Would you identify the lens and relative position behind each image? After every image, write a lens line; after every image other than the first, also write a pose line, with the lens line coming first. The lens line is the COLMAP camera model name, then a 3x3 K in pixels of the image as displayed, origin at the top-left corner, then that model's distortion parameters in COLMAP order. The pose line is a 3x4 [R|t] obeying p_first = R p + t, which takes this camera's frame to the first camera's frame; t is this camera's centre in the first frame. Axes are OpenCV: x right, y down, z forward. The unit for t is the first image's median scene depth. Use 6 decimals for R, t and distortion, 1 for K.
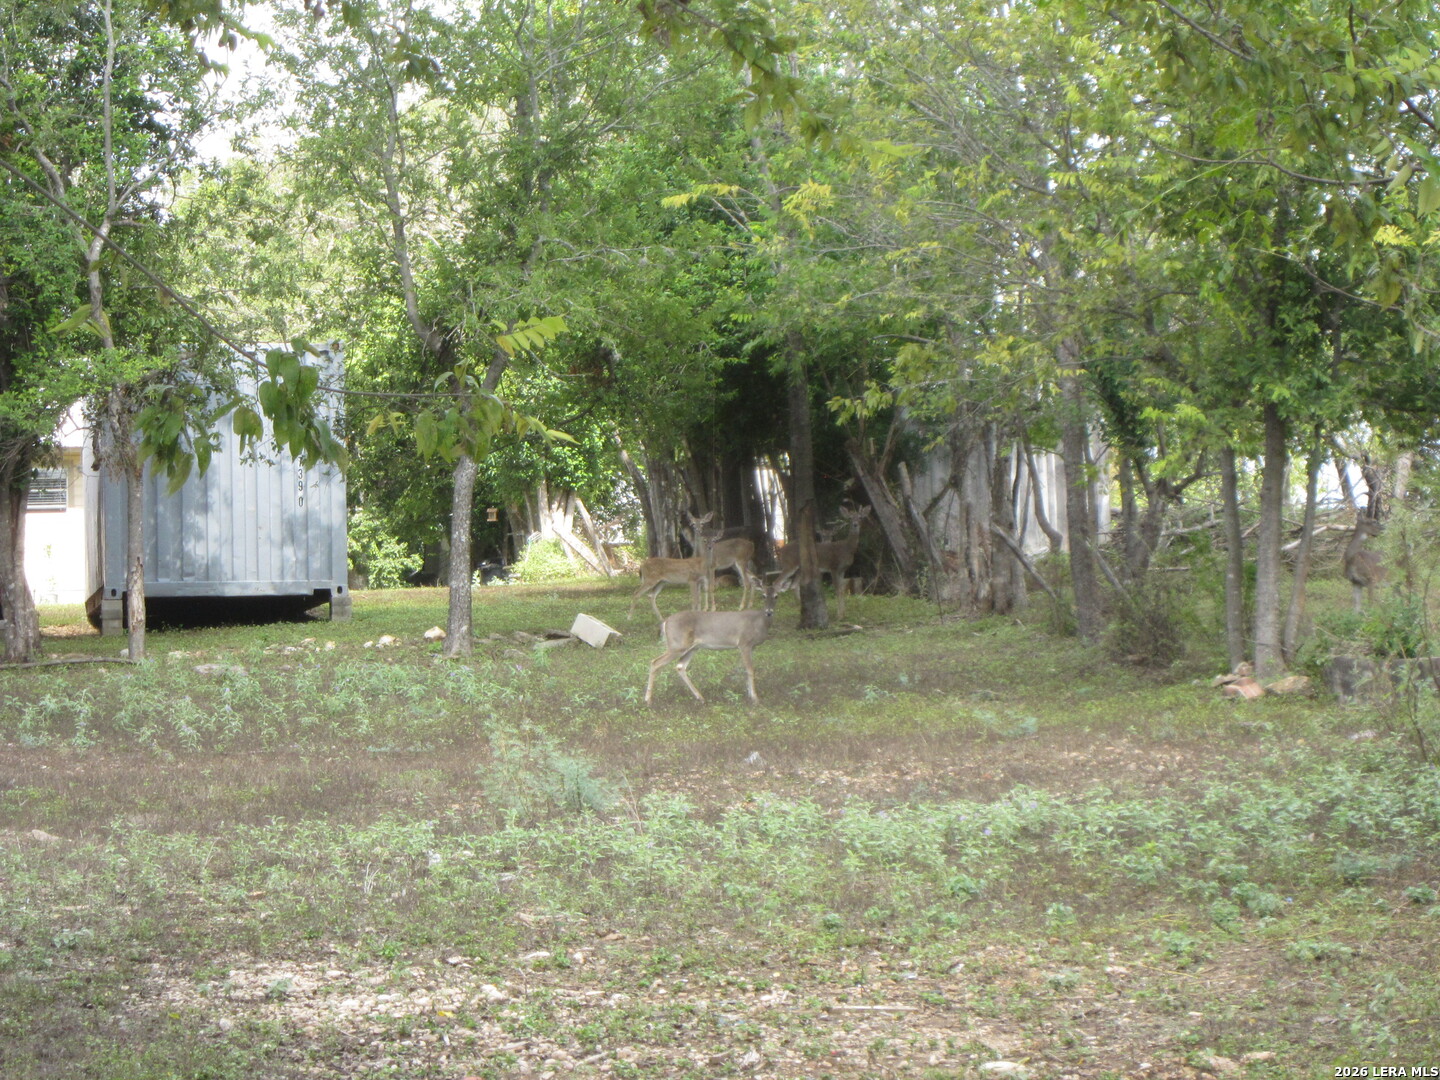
lens RADIAL K [[4720.3, 0, 720.0], [0, 4720.3, 540.0], [0, 0, 1]] dist [-0.085933, -1.467768]
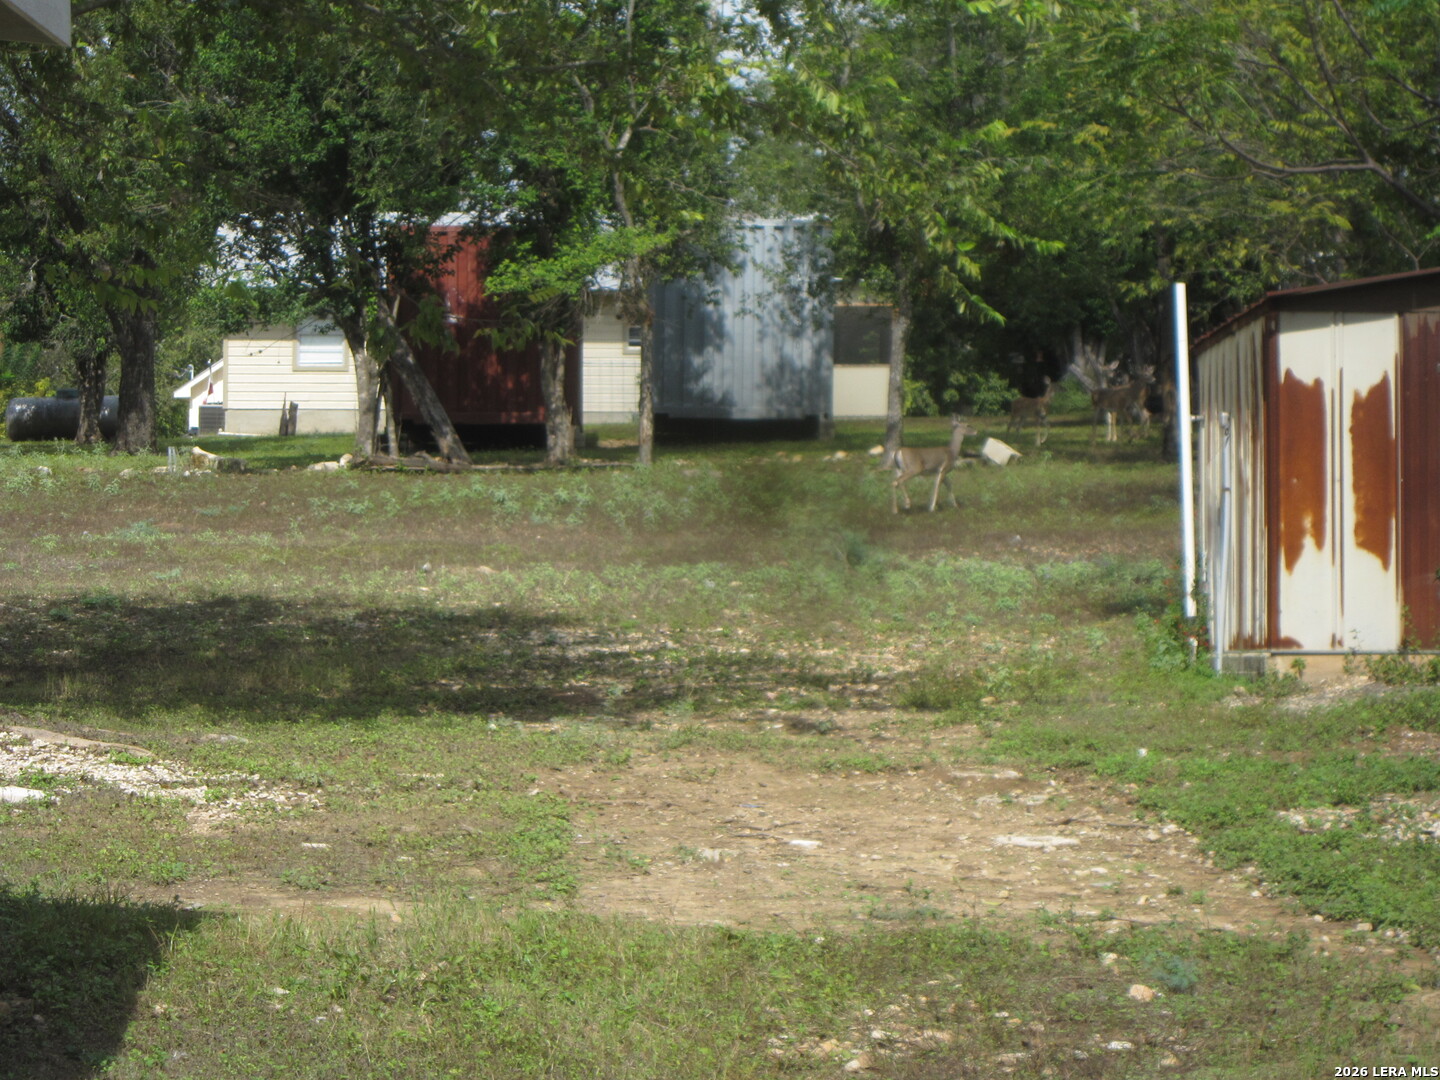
lens RADIAL K [[4720.3, 0, 720.0], [0, 4720.3, 540.0], [0, 0, 1]] dist [-0.085933, -1.467768]
pose [[0.988255, 0.029479, -0.149943, 0.093142], [-0.024110, 0.999006, 0.037496, -0.003396], [0.150899, -0.033440, 0.987983, -0.289381]]
